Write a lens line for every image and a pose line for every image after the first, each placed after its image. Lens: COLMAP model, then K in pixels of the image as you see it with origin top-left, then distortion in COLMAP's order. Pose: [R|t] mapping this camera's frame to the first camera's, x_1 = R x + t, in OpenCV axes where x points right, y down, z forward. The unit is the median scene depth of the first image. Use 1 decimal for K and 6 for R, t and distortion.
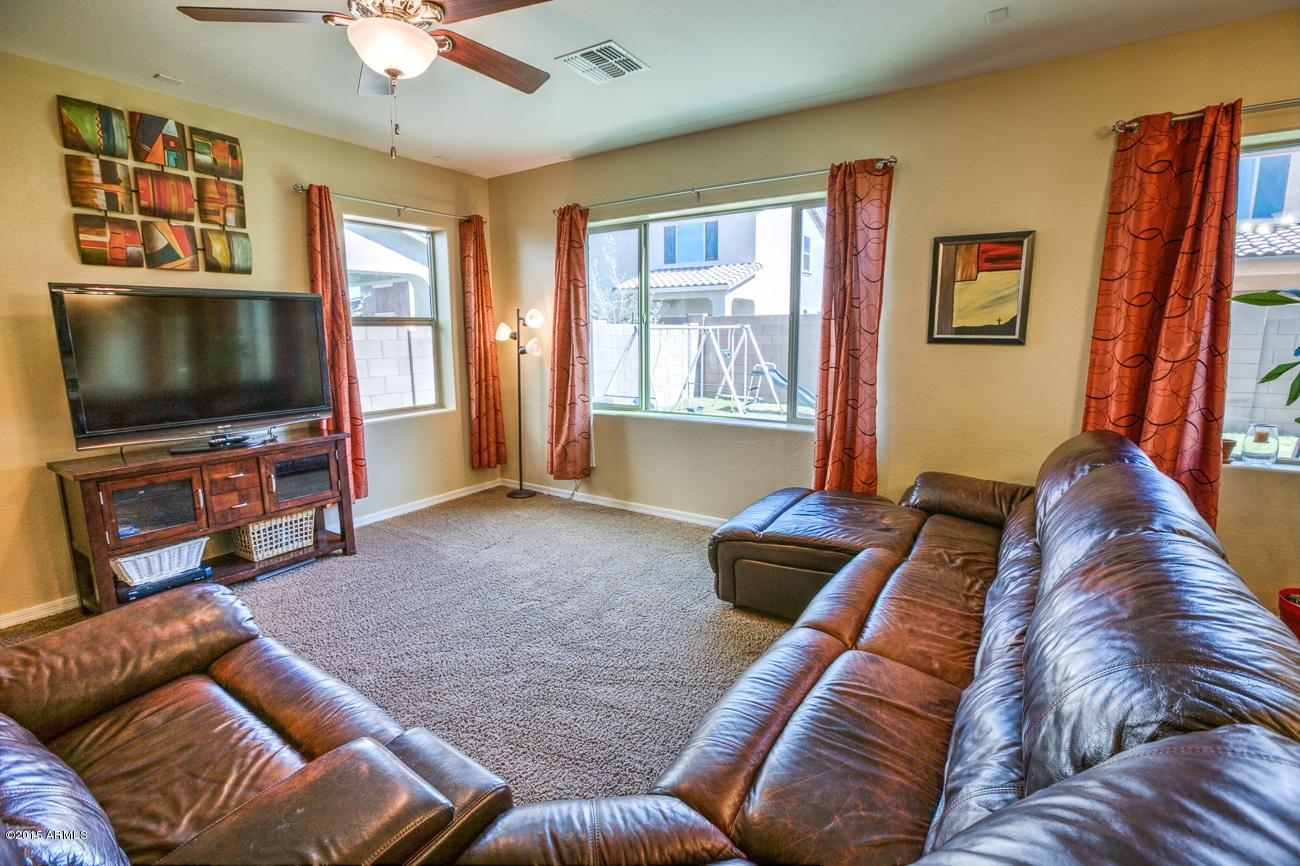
lens RADIAL K [[588.4, 0, 646.9], [0, 588.4, 428.7], [0, 0, 1]] dist [-0.061258, 0.020259]
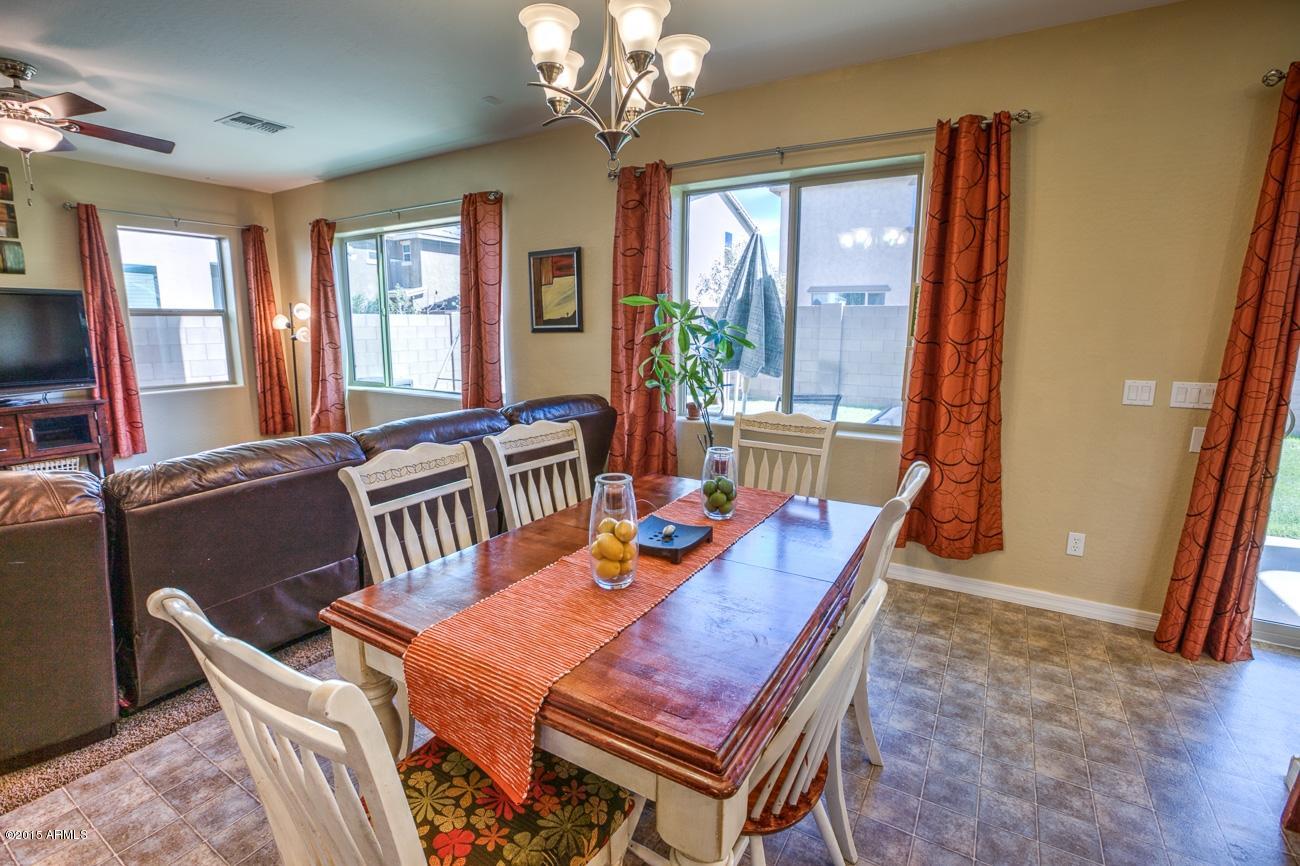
lens RADIAL K [[590.1, 0, 651.6], [0, 590.1, 427.3], [0, 0, 1]] dist [-0.040058, 0.008913]
pose [[0.999073, 0.004598, 0.042804, 0.569706], [-0.004987, 0.999947, 0.008994, 0.046713], [-0.042761, -0.009199, 0.999043, -0.288570]]
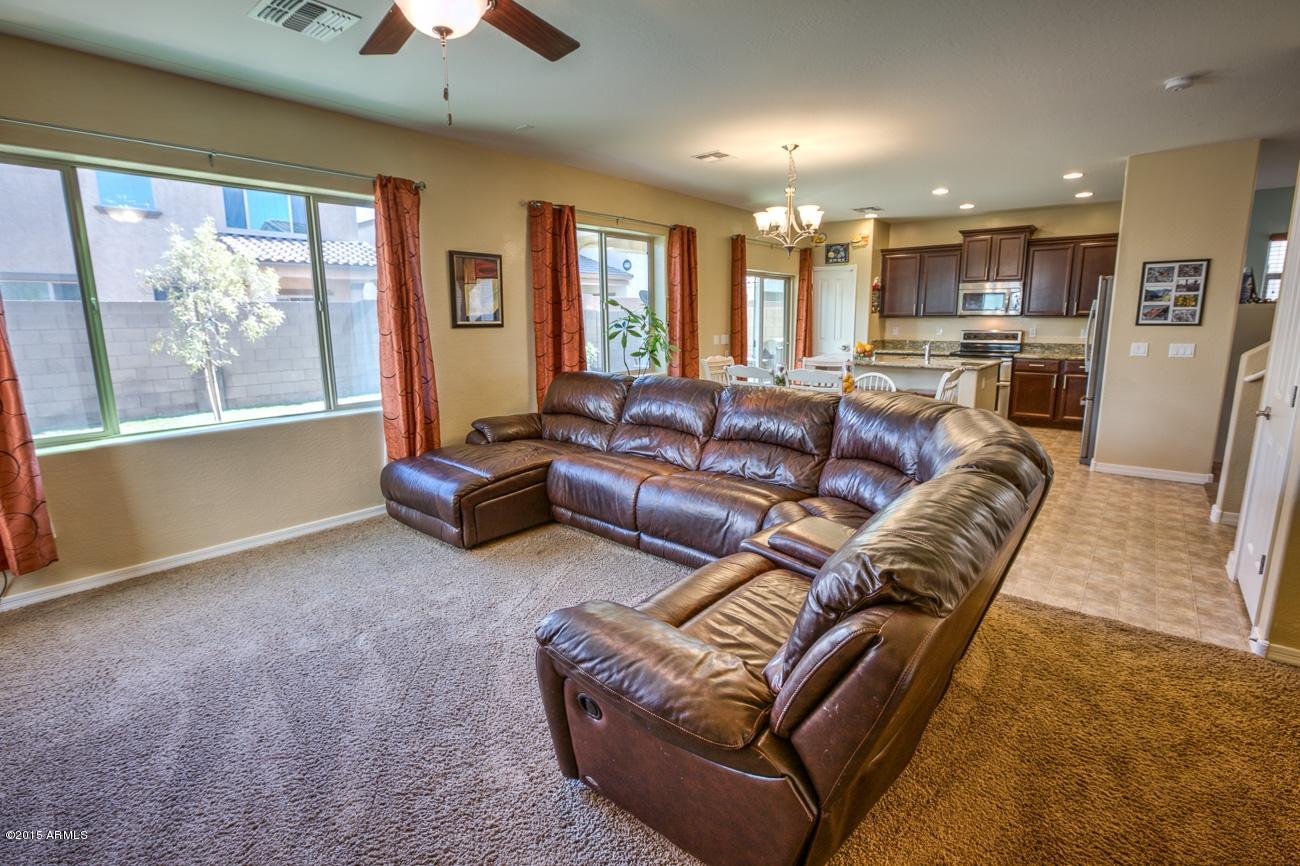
lens RADIAL K [[590.1, 0, 651.6], [0, 590.1, 427.3], [0, 0, 1]] dist [-0.040058, 0.008913]
pose [[0.121760, -0.177858, 0.976494, -0.684842], [0.166186, 0.973580, 0.156605, -0.048446], [-0.978548, 0.143211, 0.148101, 0.305798]]
